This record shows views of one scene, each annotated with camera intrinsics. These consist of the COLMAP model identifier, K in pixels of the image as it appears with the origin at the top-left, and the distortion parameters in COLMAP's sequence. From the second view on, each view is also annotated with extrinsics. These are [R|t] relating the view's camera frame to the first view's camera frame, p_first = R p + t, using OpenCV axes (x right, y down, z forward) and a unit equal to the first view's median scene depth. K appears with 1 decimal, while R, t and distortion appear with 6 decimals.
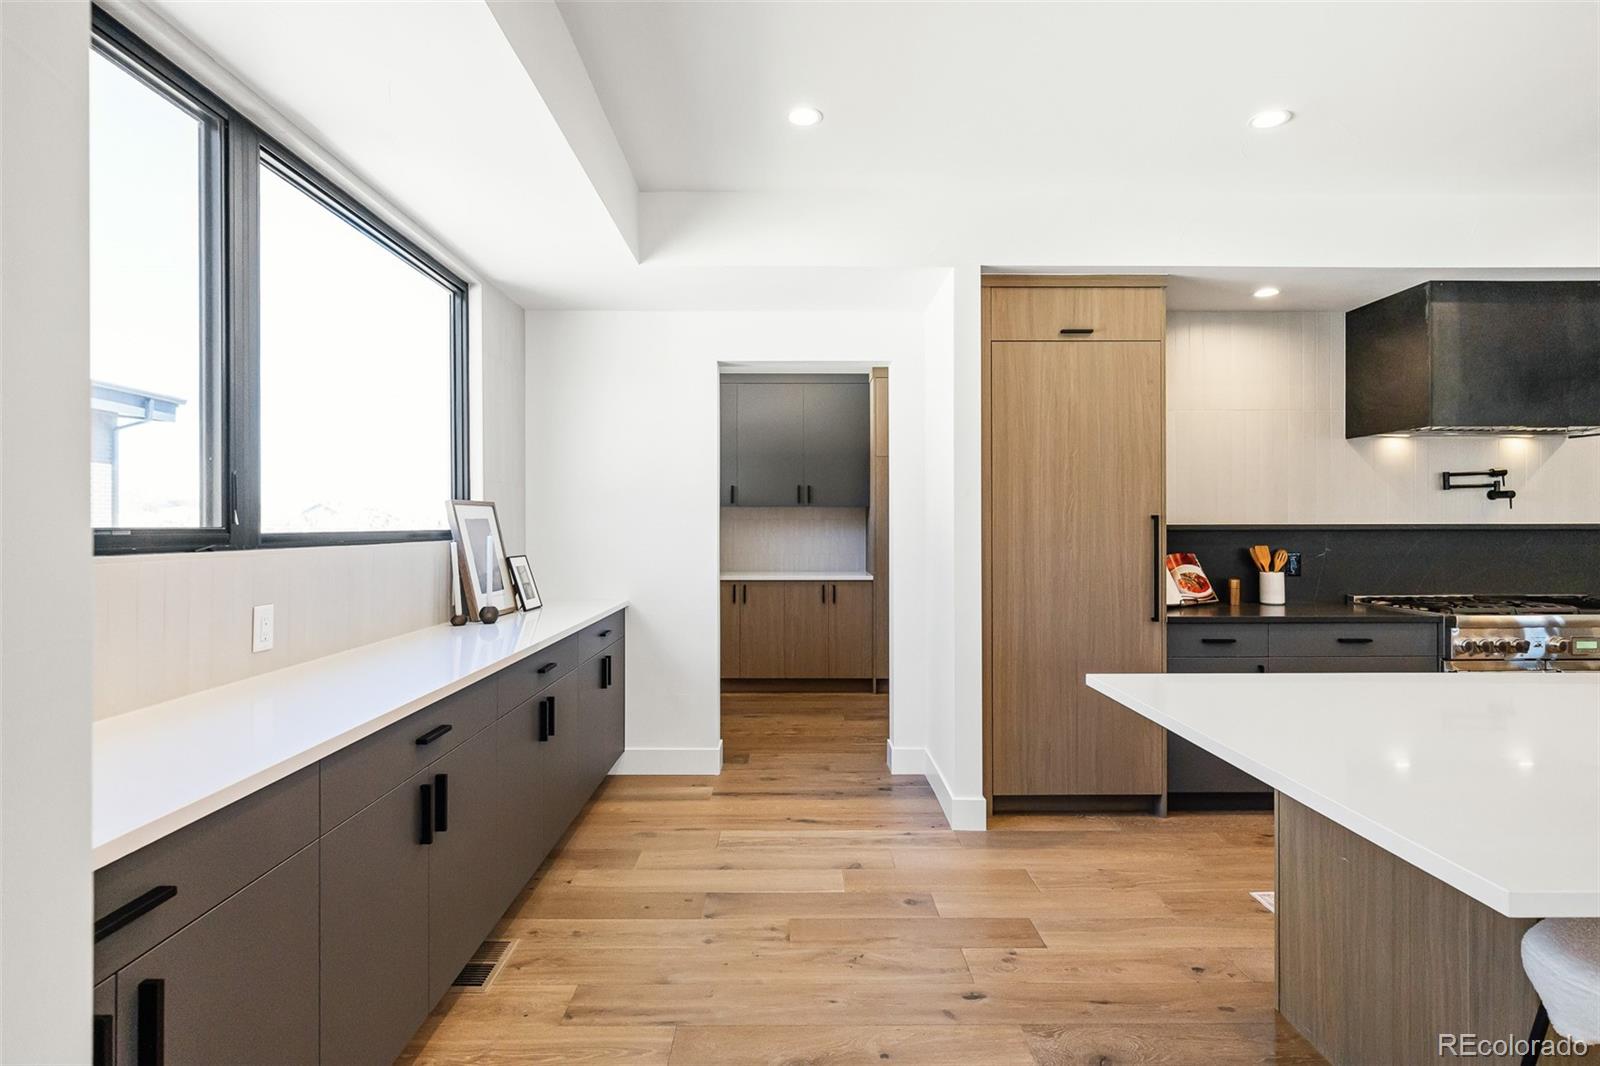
lens RADIAL K [[800.0, 0, 795.2], [0, 800.0, 526.7], [0, 0, 1]] dist [0.004941, 0.000536]
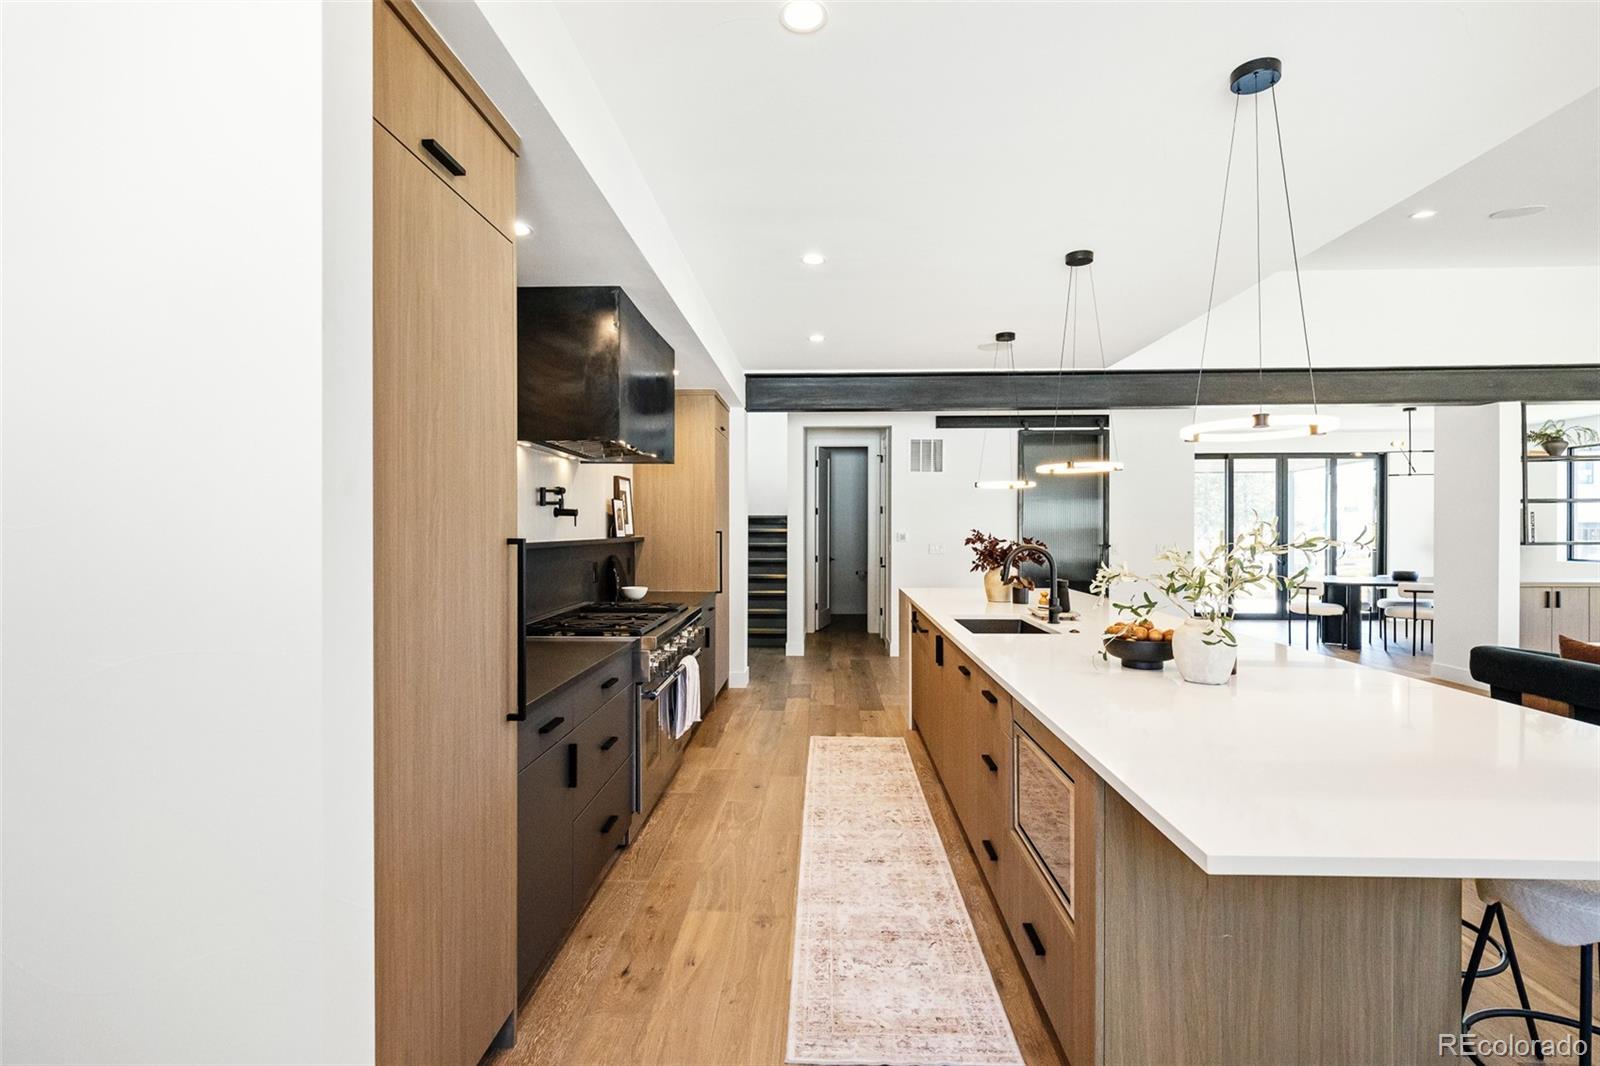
lens RADIAL K [[754.2, 0, 796.7], [0, 754.2, 527.2], [0, 0, 1]] dist [-0.003103, -0.002066]
pose [[0.040598, 0.001551, 0.999174, -0.079829], [0.001976, 0.999997, -0.001633, -0.018712], [-0.999174, 0.002041, 0.040595, 0.669899]]
